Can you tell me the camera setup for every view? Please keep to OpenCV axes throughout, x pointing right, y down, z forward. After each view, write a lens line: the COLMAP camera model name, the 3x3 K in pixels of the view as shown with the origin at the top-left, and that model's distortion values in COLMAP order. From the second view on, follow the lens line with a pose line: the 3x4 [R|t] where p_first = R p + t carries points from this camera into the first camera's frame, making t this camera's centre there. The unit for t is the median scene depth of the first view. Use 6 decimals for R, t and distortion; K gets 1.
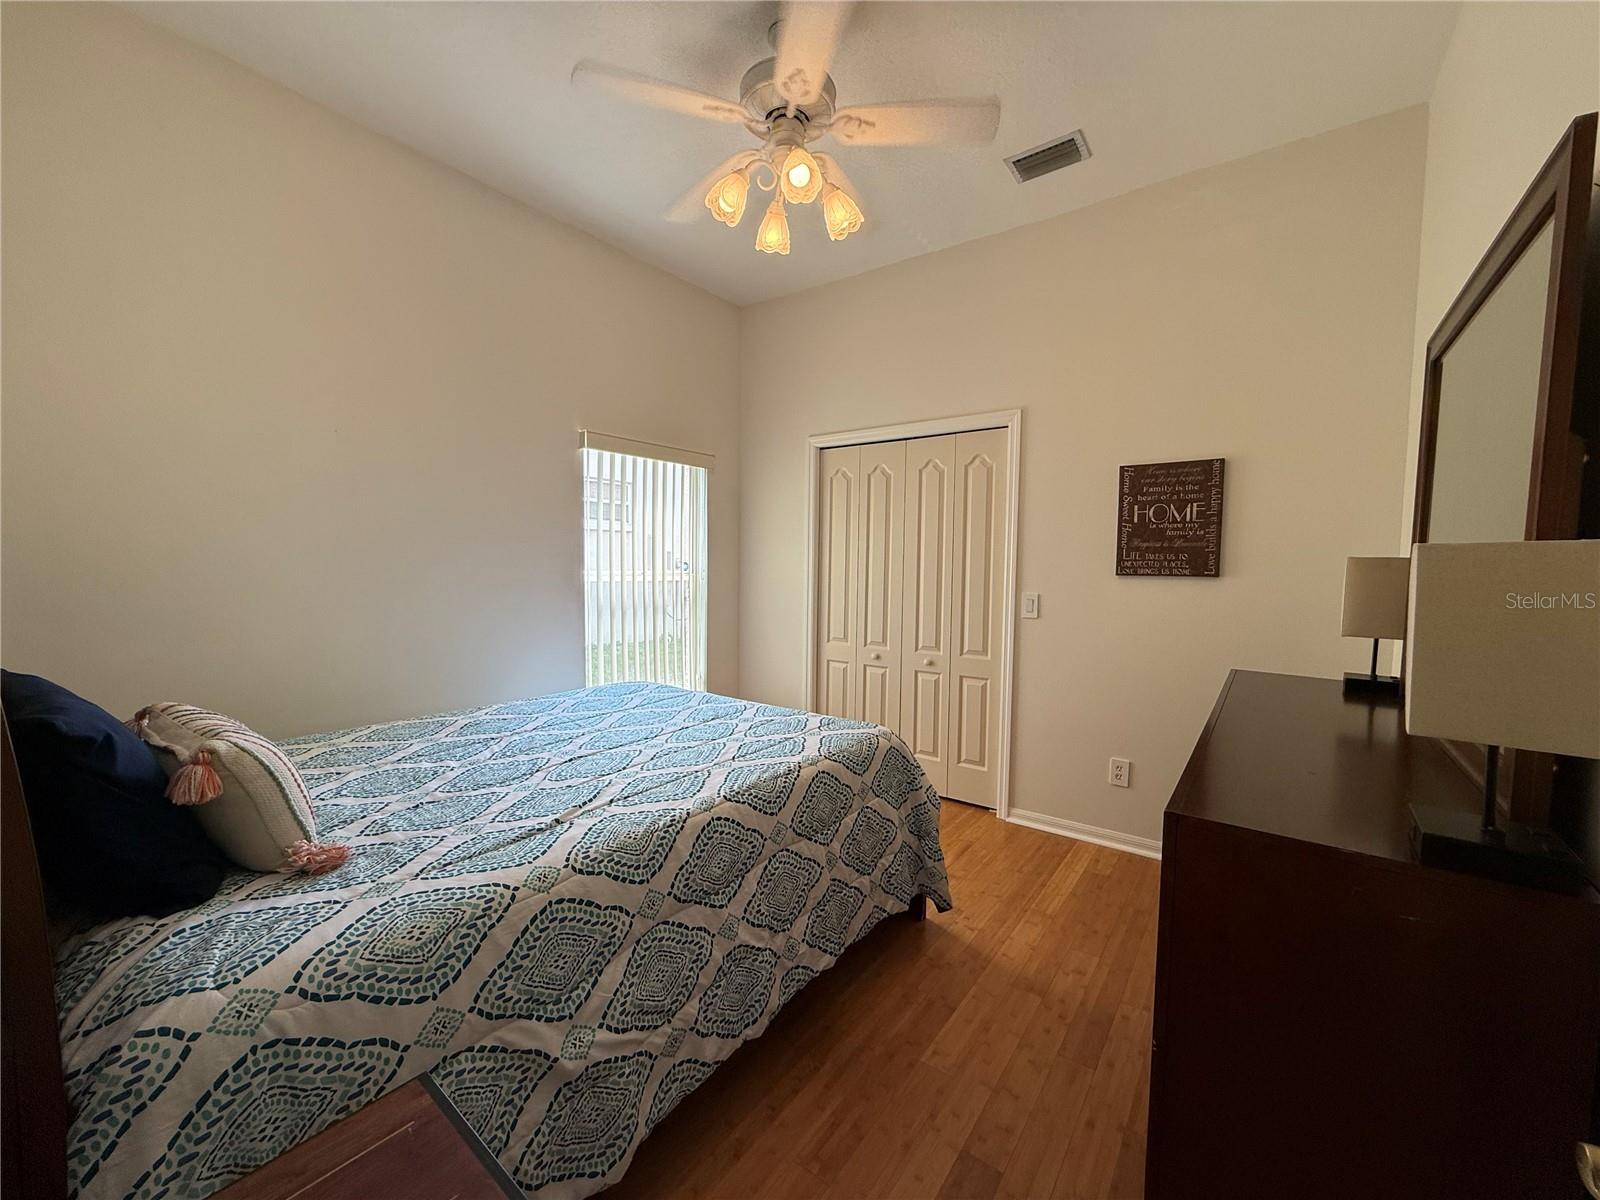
lens RADIAL K [[636.7, 0, 801.7], [0, 636.7, 598.3], [0, 0, 1]] dist [0.001228, -0.000675]
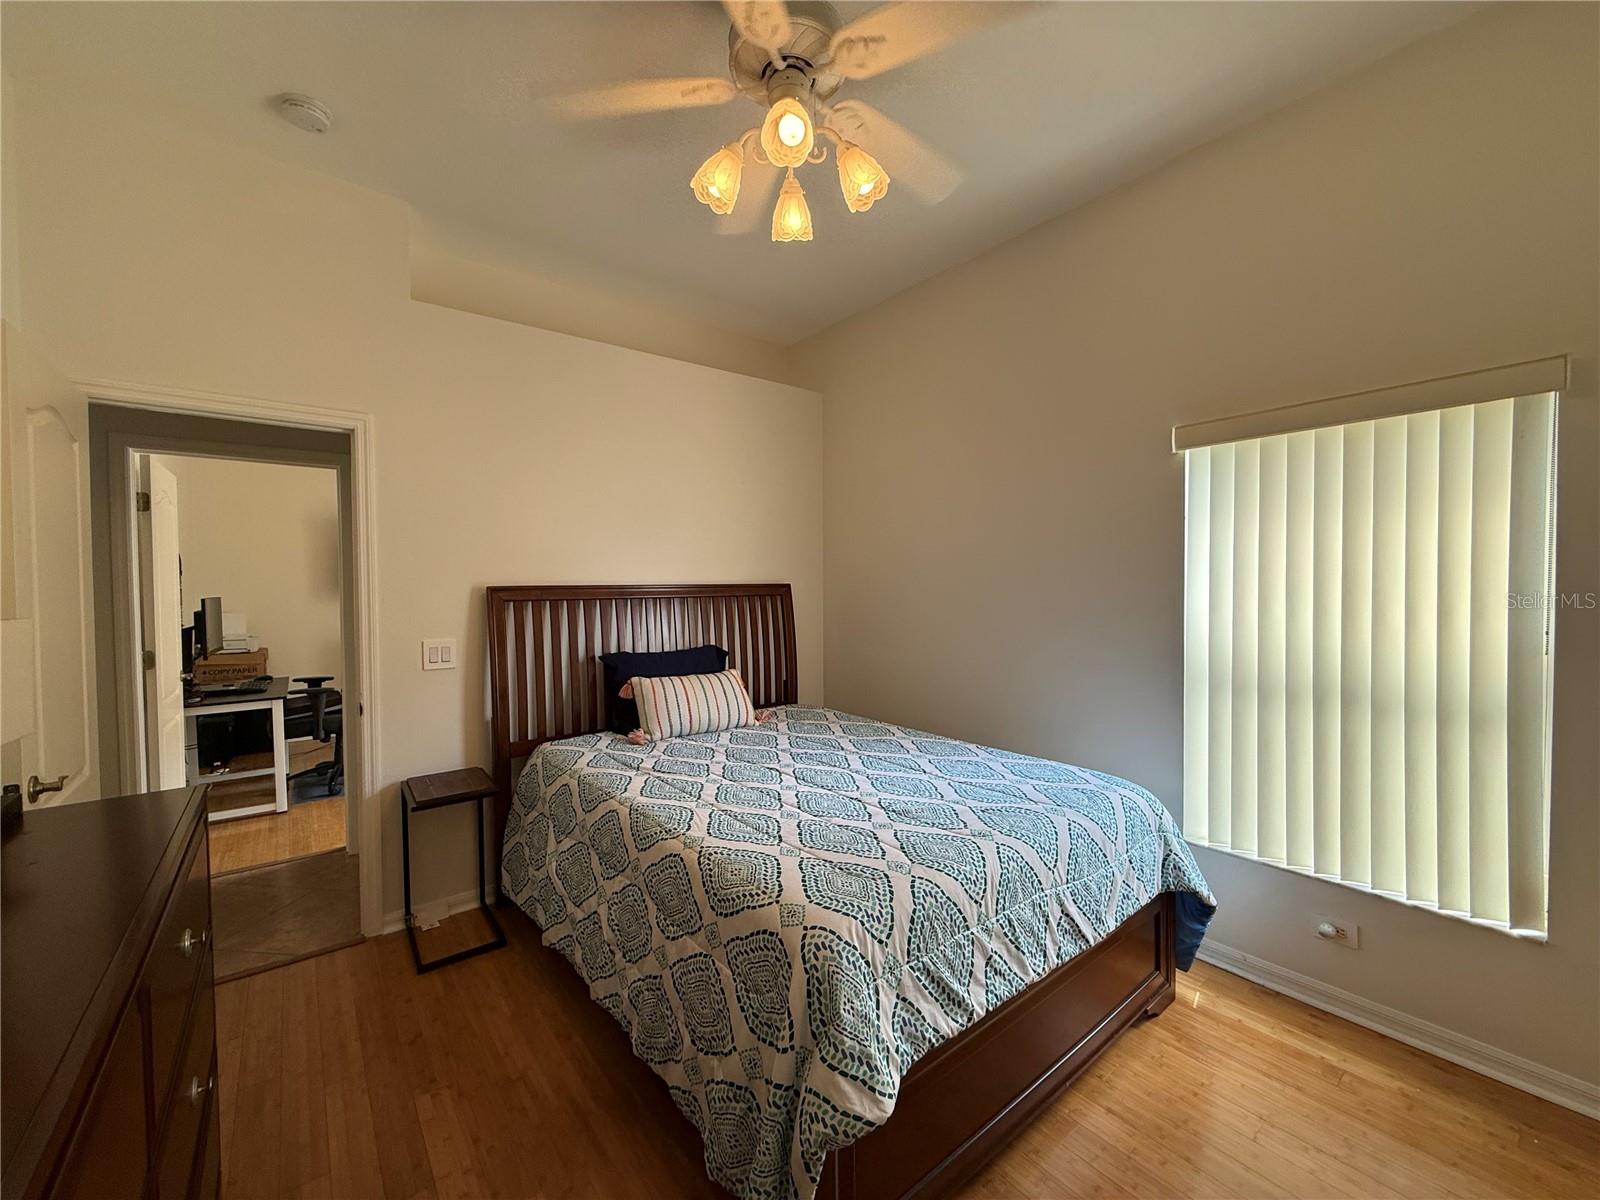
lens RADIAL K [[636.7, 0, 807.8], [0, 636.7, 601.1], [0, 0, 1]] dist [0.001228, -0.000675]
pose [[-0.246810, 0.012909, -0.968978, 0.811467], [-0.050939, 0.998356, 0.026275, -0.109596], [0.967724, 0.055843, -0.245747, 1.325028]]
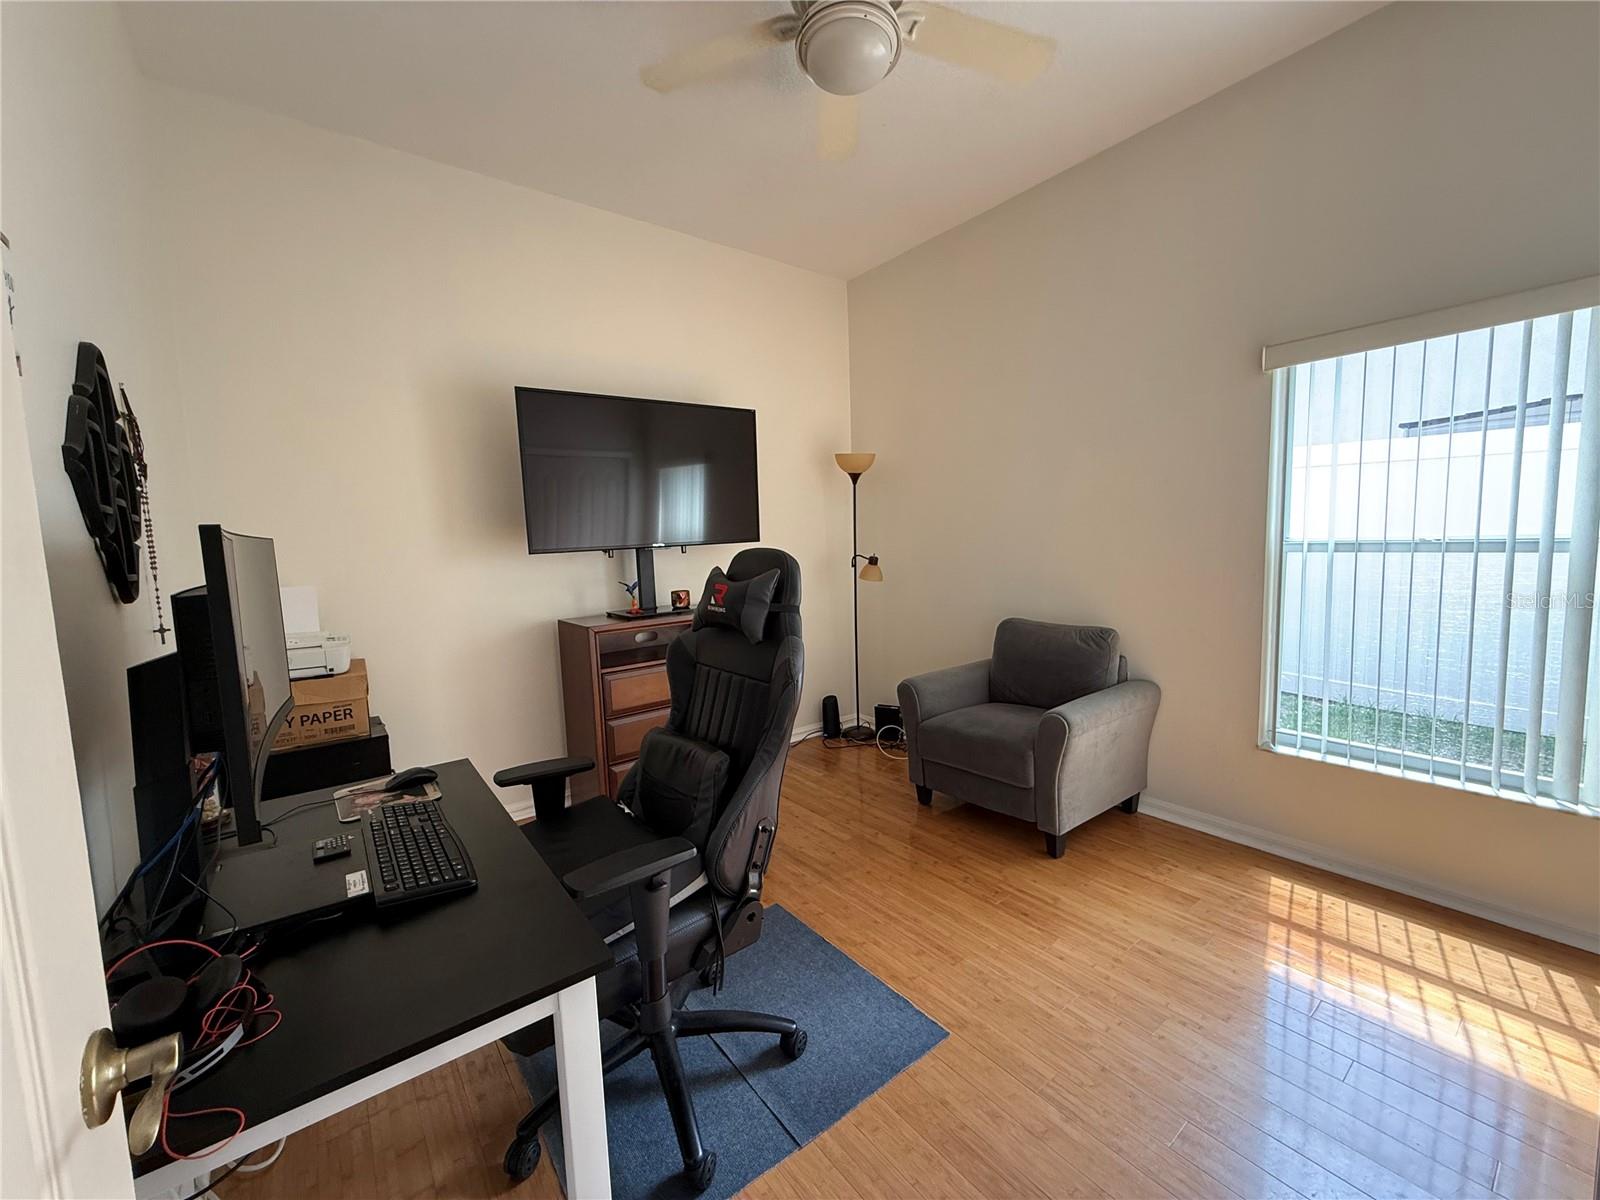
lens RADIAL K [[636.7, 0, 796.1], [0, 636.7, 599.5], [0, 0, 1]] dist [0.001228, -0.000675]
pose [[-0.266956, 0.090803, -0.959421, 0.744385], [-0.020910, 0.994771, 0.099967, -0.101450], [0.963482, 0.046749, -0.263662, 1.218815]]
